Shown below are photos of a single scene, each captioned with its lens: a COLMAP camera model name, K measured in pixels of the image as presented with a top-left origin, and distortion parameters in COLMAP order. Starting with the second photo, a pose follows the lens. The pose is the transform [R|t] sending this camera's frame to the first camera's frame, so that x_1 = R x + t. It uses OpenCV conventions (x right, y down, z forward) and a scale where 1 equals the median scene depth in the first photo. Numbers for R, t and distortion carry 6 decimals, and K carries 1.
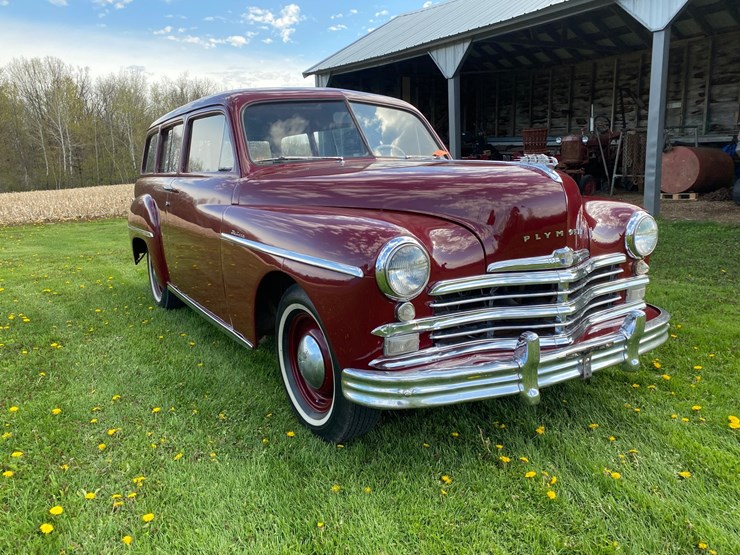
lens RADIAL K [[583.0, 0, 369.0], [0, 583.0, 274.2], [0, 0, 1]] dist [0.020392, -0.014007]
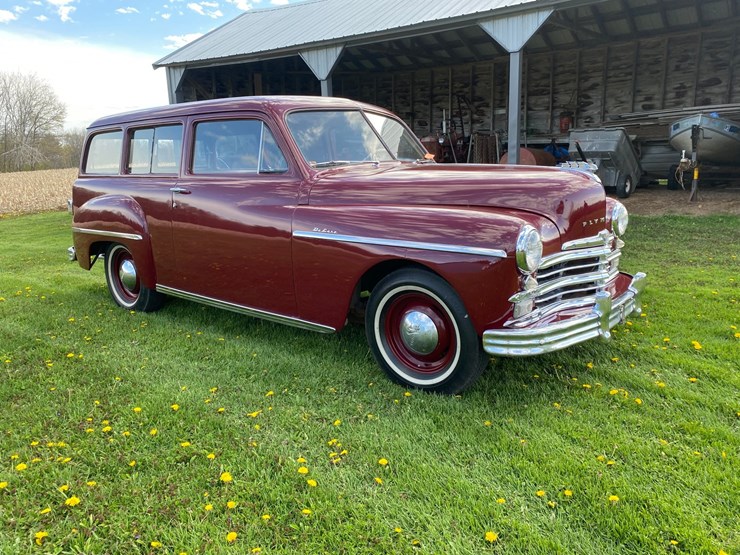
lens RADIAL K [[583.0, 0, 375.6], [0, 583.0, 277.7], [0, 0, 1]] dist [0.020392, -0.014007]
pose [[0.941792, -0.064601, 0.329932, -0.561740], [0.059854, 0.997905, 0.024539, 0.000696], [-0.330826, -0.003363, 0.943686, -0.105261]]
